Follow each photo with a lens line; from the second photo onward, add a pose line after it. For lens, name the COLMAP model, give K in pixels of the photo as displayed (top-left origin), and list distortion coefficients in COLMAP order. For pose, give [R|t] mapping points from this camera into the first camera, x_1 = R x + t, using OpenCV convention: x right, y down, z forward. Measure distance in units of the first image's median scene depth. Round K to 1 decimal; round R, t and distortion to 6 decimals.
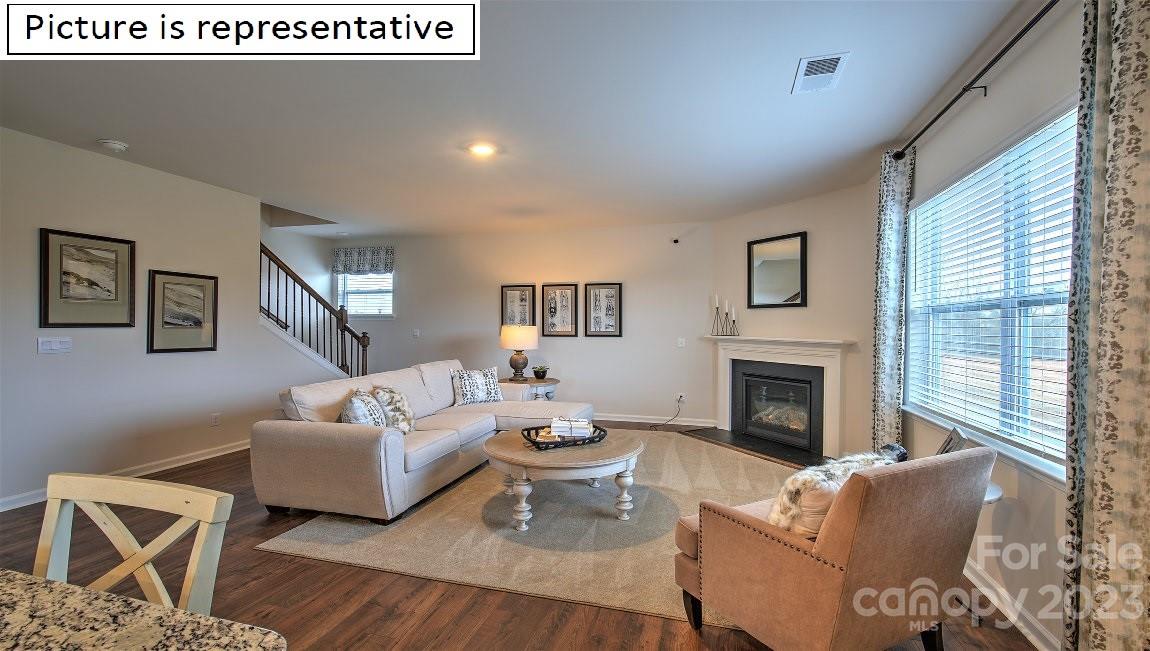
lens RADIAL K [[492.0, 0, 581.1], [0, 492.0, 327.1], [0, 0, 1]] dist [-0.000502, -0.000911]
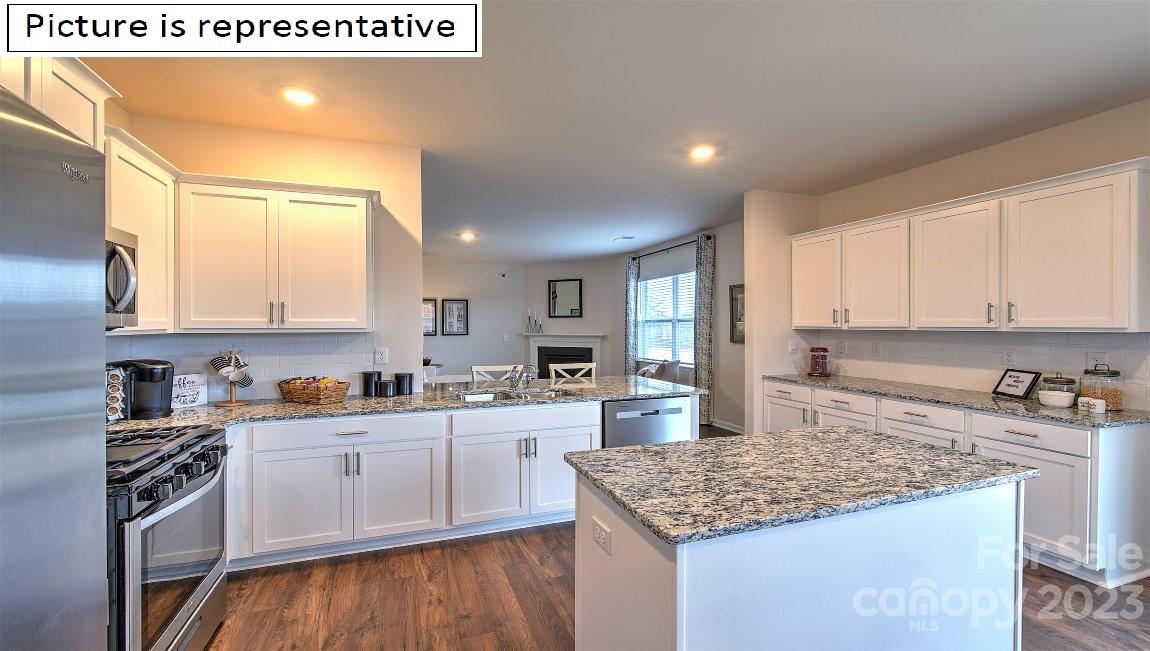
lens RADIAL K [[492.0, 0, 581.1], [0, 492.0, 327.1], [0, 0, 1]] dist [-0.000502, -0.000911]
pose [[0.800150, -0.004247, 0.599785, -0.690774], [0.005614, 0.999984, -0.000408, -0.002538], [-0.599774, 0.003694, 0.800161, -0.539773]]
